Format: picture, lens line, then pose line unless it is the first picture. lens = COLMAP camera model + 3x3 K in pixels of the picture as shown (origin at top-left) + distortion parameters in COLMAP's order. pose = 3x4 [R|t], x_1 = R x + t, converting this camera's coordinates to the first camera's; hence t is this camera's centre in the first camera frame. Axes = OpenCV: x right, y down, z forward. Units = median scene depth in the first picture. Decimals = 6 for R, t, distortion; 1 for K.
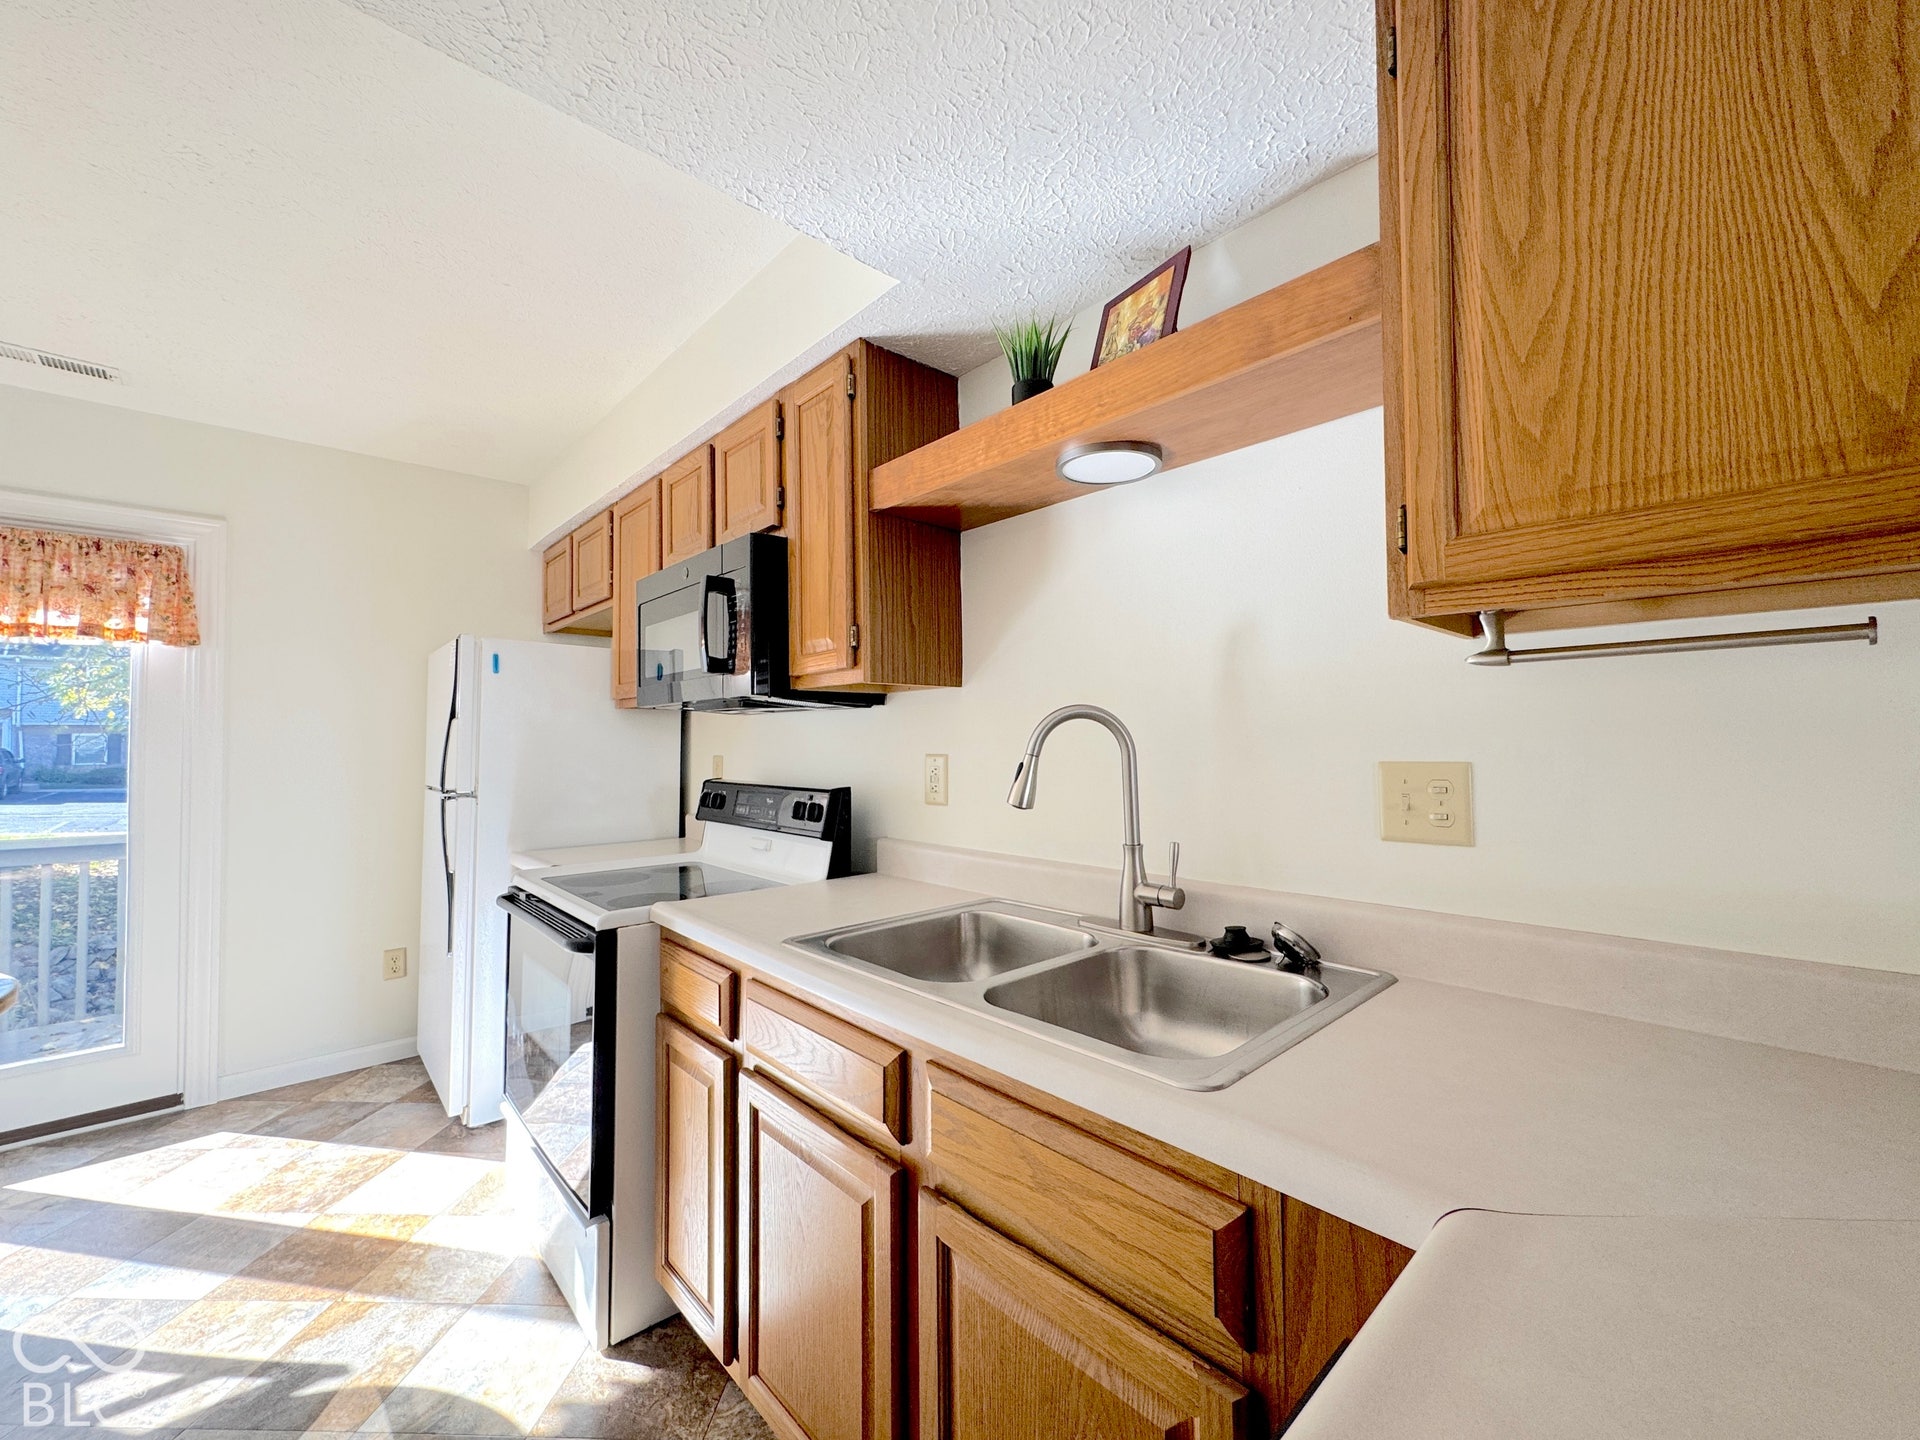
lens RADIAL K [[765.8, 0, 959.7], [0, 765.8, 720.5], [0, 0, 1]] dist [-0.002696, 0.000371]
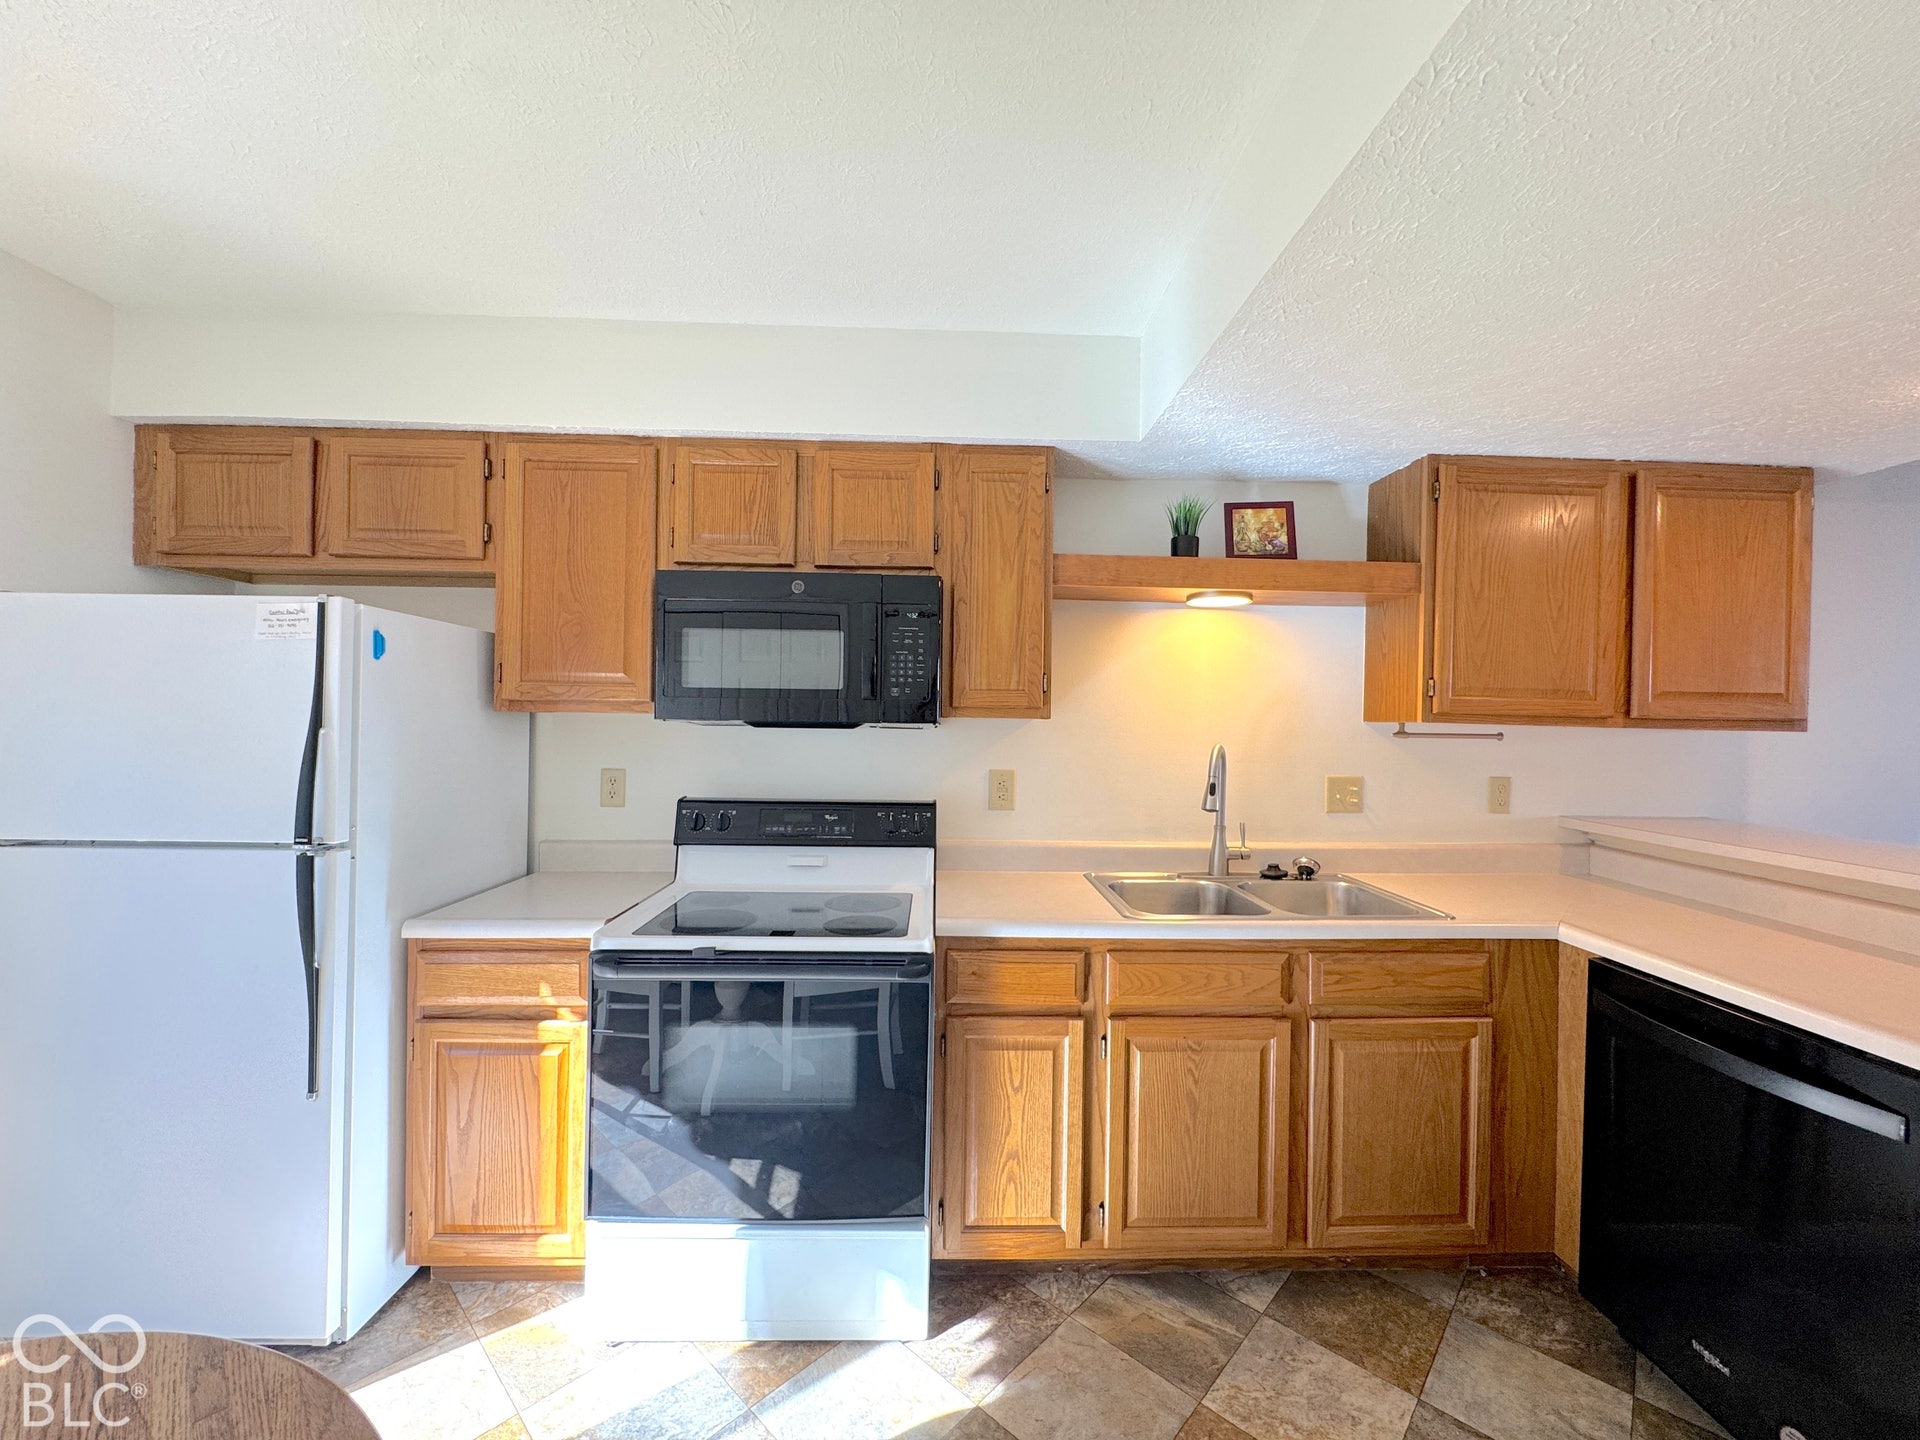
lens RADIAL K [[765.8, 0, 959.7], [0, 765.8, 720.5], [0, 0, 1]] dist [-0.002696, 0.000371]
pose [[0.653683, 0.016381, 0.756591, -1.171923], [-0.042585, 0.998978, 0.015164, -0.060333], [-0.755570, -0.042132, 0.653712, 0.270726]]
